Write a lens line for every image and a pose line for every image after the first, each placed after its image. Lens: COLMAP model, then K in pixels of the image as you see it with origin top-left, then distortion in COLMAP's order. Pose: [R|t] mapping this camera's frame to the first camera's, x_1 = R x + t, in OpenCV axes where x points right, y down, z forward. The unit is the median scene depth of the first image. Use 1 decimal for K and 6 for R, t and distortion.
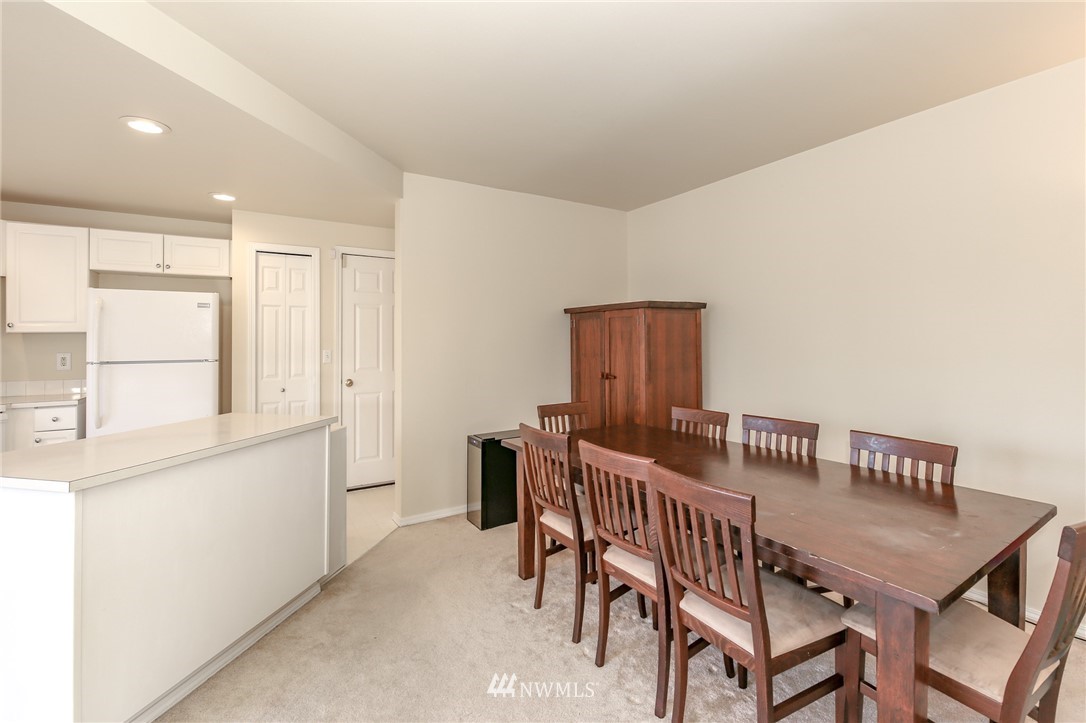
lens RADIAL K [[475.7, 0, 553.0], [0, 475.7, 334.4], [0, 0, 1]] dist [0.000588, -0.007775]
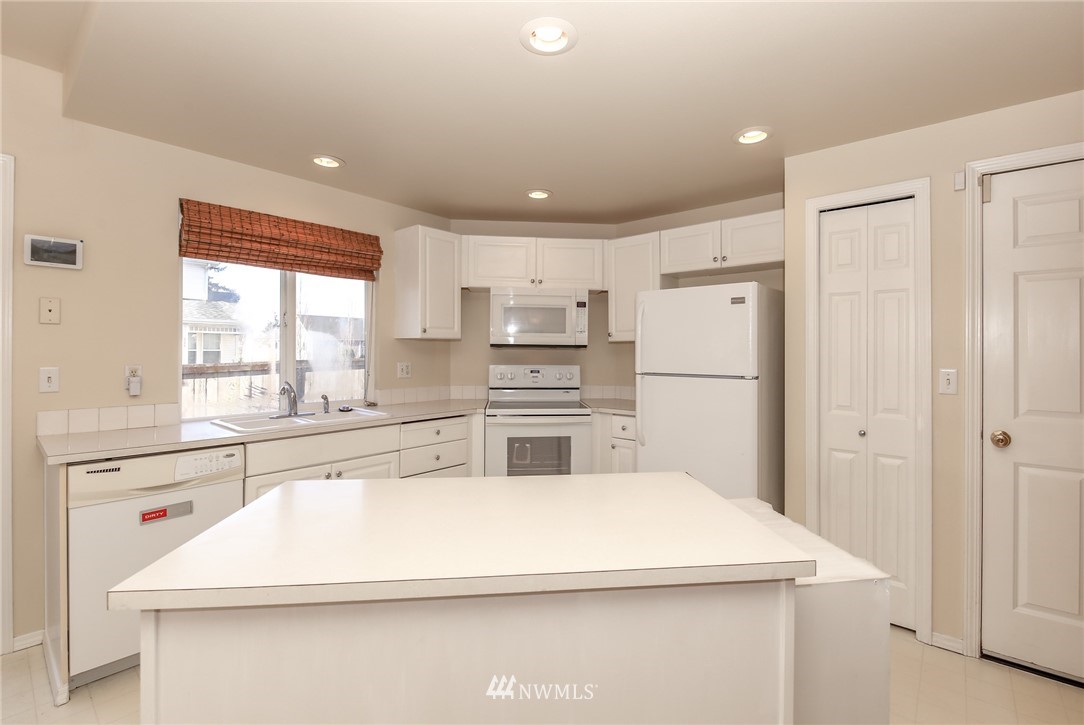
lens RADIAL K [[477.0, 0, 558.8], [0, 477.0, 349.1], [0, 0, 1]] dist [-0.006541, -0.001113]
pose [[0.299677, 0.002715, -0.954037, -0.124498], [0.005306, 0.999976, 0.004512, 0.007837], [0.954026, -0.006414, 0.299656, 0.510931]]
